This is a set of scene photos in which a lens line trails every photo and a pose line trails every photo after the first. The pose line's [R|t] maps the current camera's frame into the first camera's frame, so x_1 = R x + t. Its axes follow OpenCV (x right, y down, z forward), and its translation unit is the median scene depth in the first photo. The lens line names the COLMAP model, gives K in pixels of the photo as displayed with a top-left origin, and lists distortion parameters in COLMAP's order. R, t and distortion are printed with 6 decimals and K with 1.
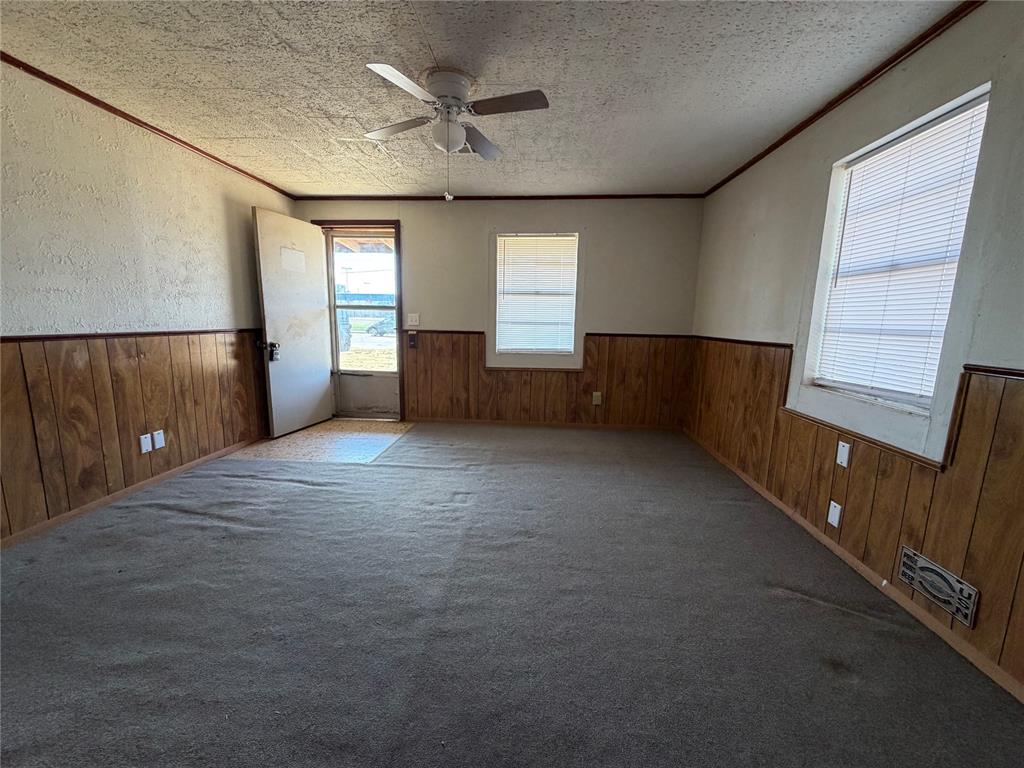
lens RADIAL K [[409.8, 0, 509.2], [0, 409.8, 385.0], [0, 0, 1]] dist [0.000821, 0.000268]
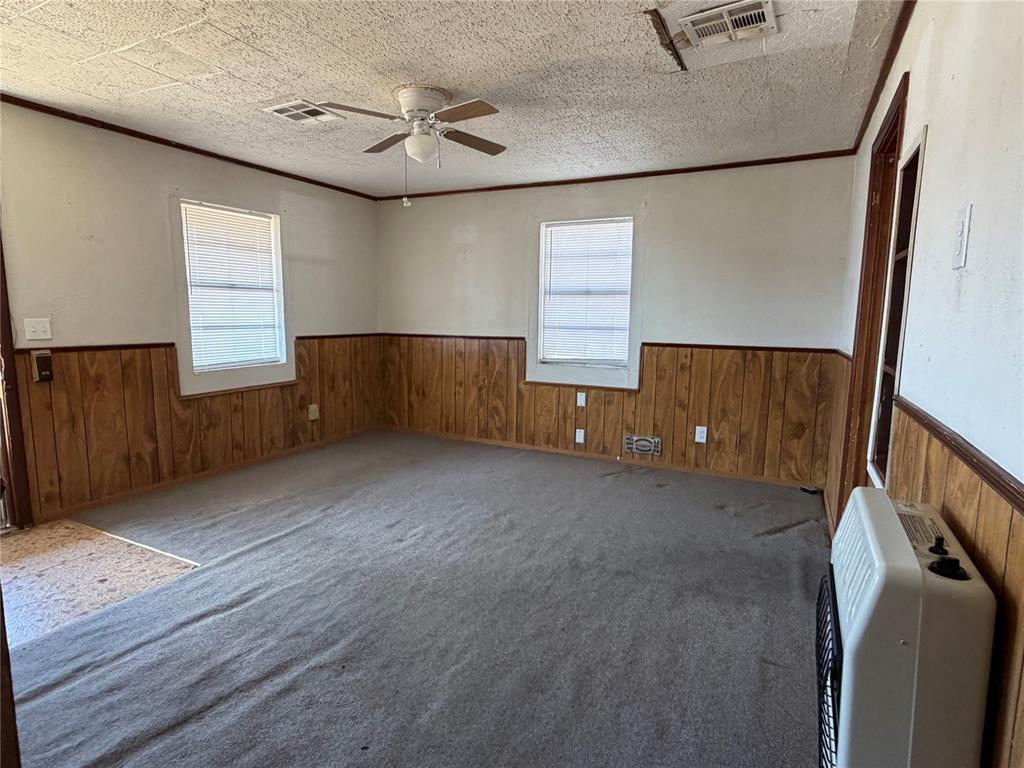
lens RADIAL K [[545.3, 0, 509.0], [0, 545.3, 387.0], [0, 0, 1]] dist [0.001564, 0.000190]
pose [[0.390339, -0.138474, 0.910198, -0.916624], [0.143134, 0.985731, 0.088582, -0.085812], [-0.909477, 0.095703, 0.404589, 0.232594]]
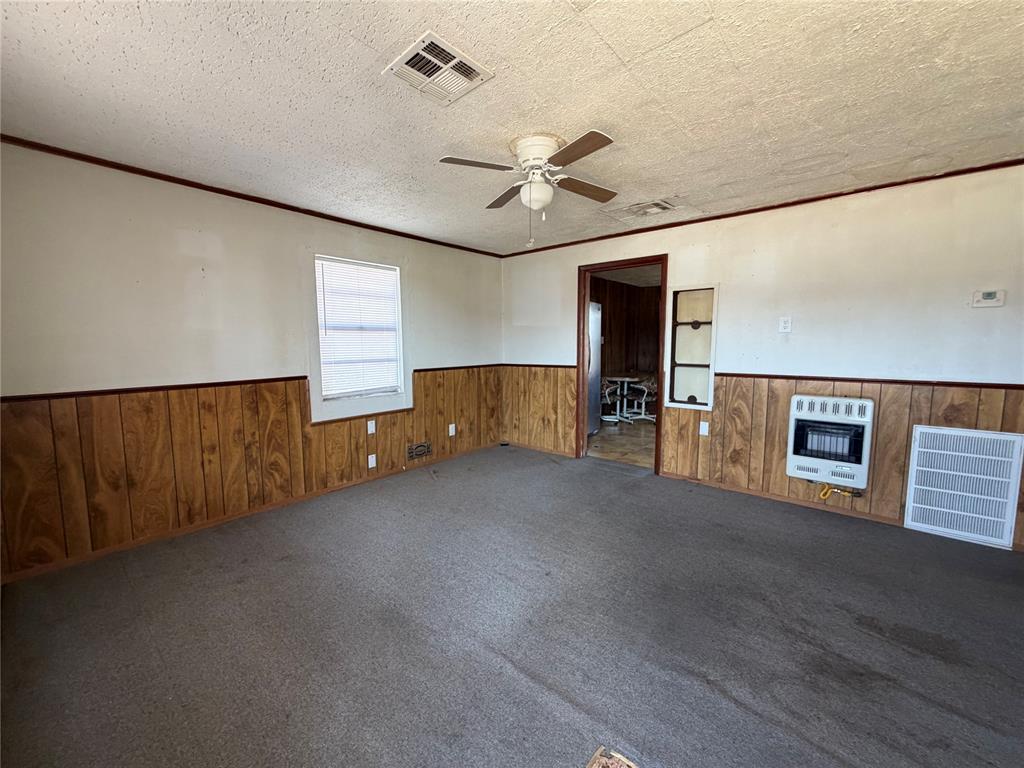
lens RADIAL K [[409.8, 0, 509.2], [0, 409.8, 385.0], [0, 0, 1]] dist [0.000821, 0.000268]
pose [[-0.805892, -0.078710, 0.586808, -0.505181], [0.084292, 0.965774, 0.245305, -0.278245], [-0.586032, 0.247152, -0.771675, 1.347668]]
